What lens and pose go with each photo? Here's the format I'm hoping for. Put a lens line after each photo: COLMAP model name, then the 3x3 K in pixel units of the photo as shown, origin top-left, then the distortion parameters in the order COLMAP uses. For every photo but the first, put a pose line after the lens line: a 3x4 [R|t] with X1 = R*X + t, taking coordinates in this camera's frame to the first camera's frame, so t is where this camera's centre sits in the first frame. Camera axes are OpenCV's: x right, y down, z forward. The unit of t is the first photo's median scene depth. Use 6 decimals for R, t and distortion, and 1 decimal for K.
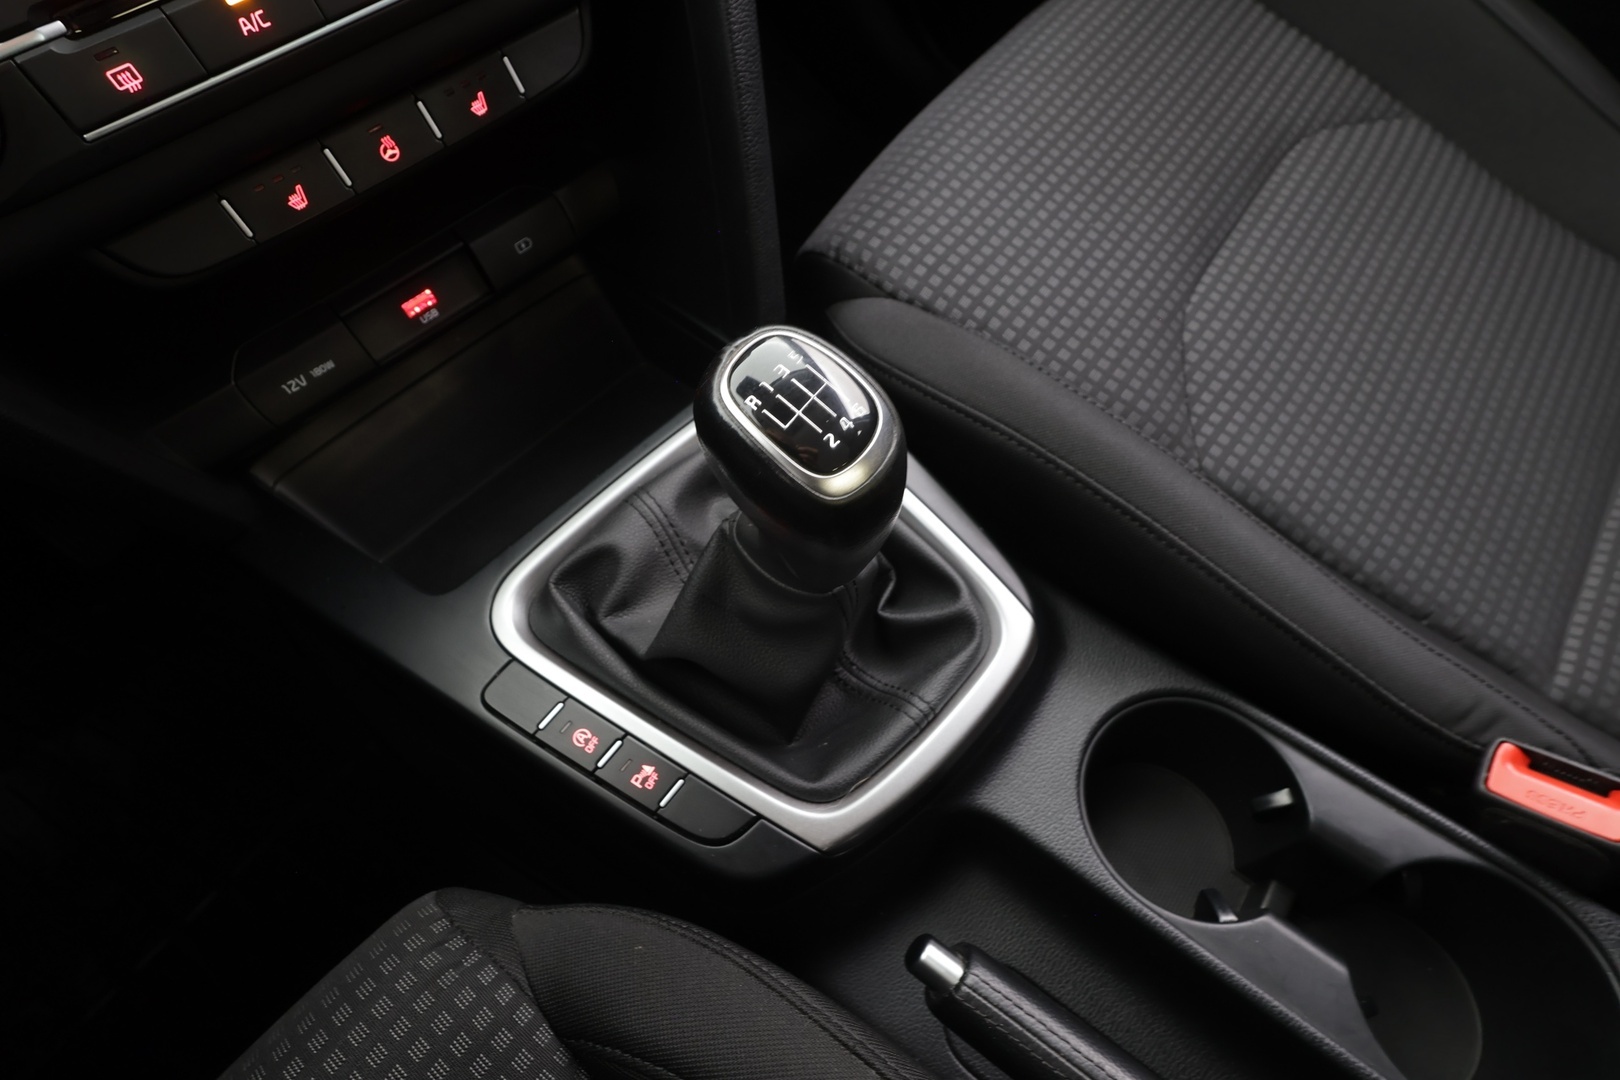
lens RADIAL K [[802.7, 0, 815.1], [0, 802.7, 544.8], [0, 0, 1]] dist [0.000805, -0.000037]
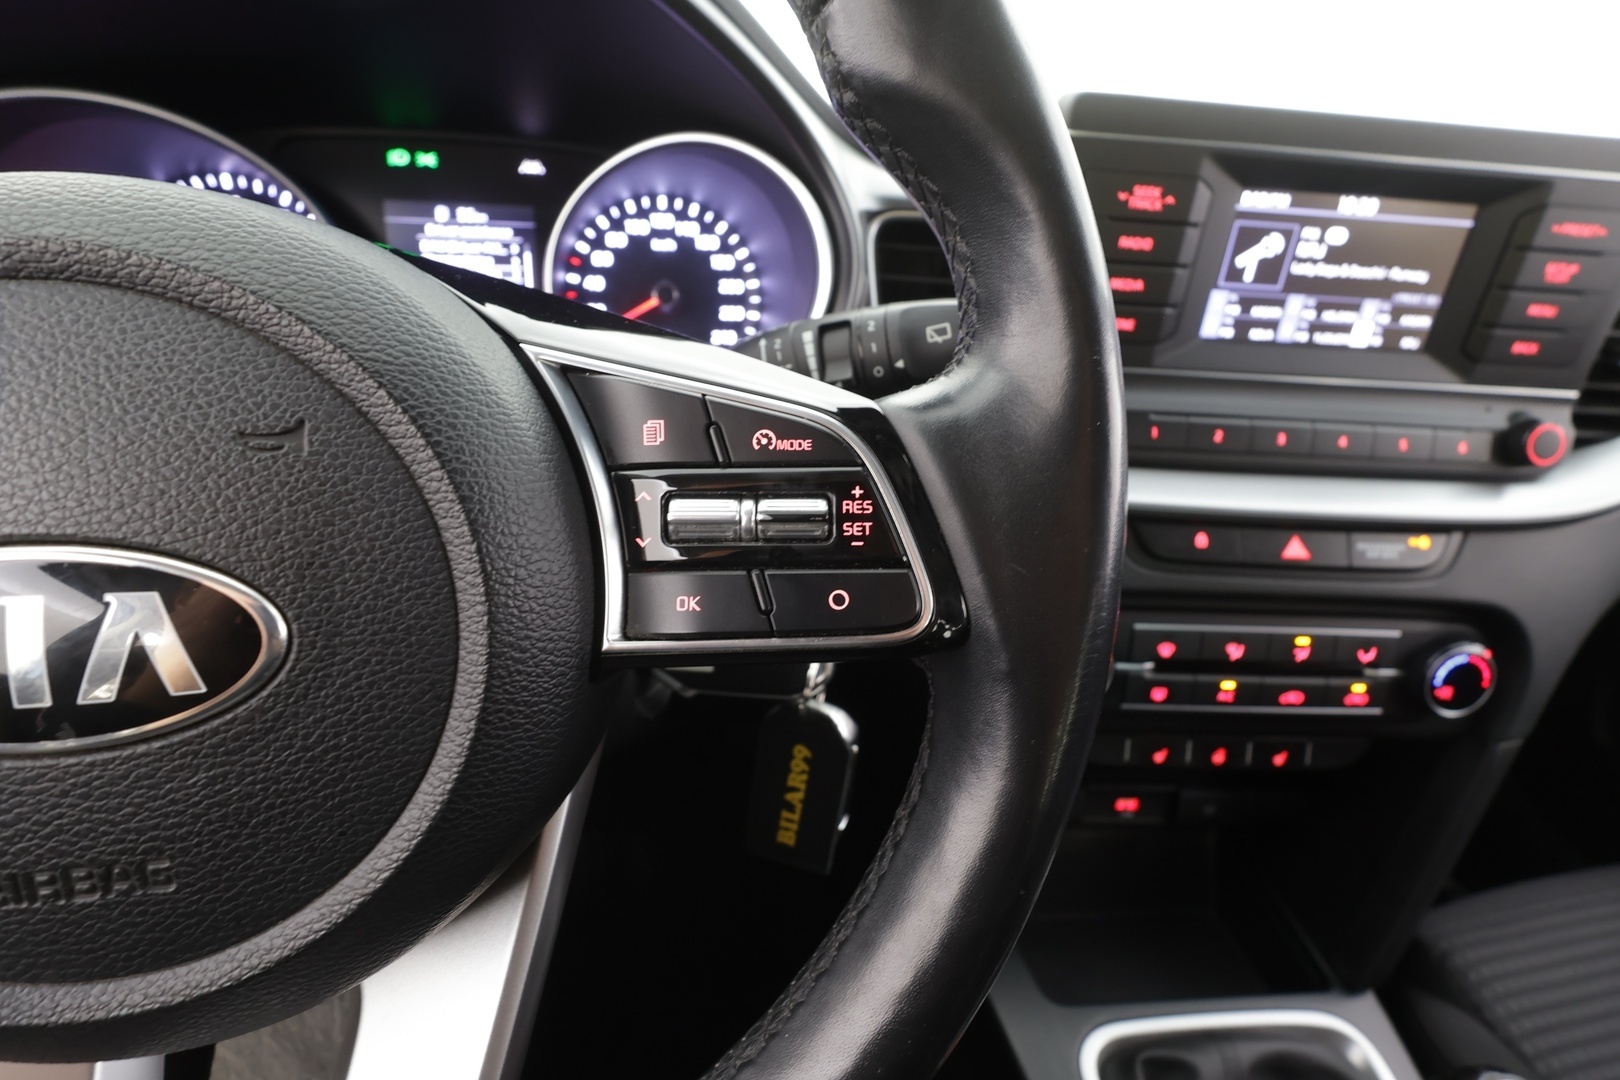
lens RADIAL K [[747.5, 0, 805.4], [0, 747.5, 535.1], [0, 0, 1]] dist [-0.011370, -0.000165]
pose [[0.737287, 0.430044, -0.521028, -0.450258], [-0.630579, 0.714831, -0.302303, 0.137381], [0.242443, 0.551433, 0.798212, -0.527567]]
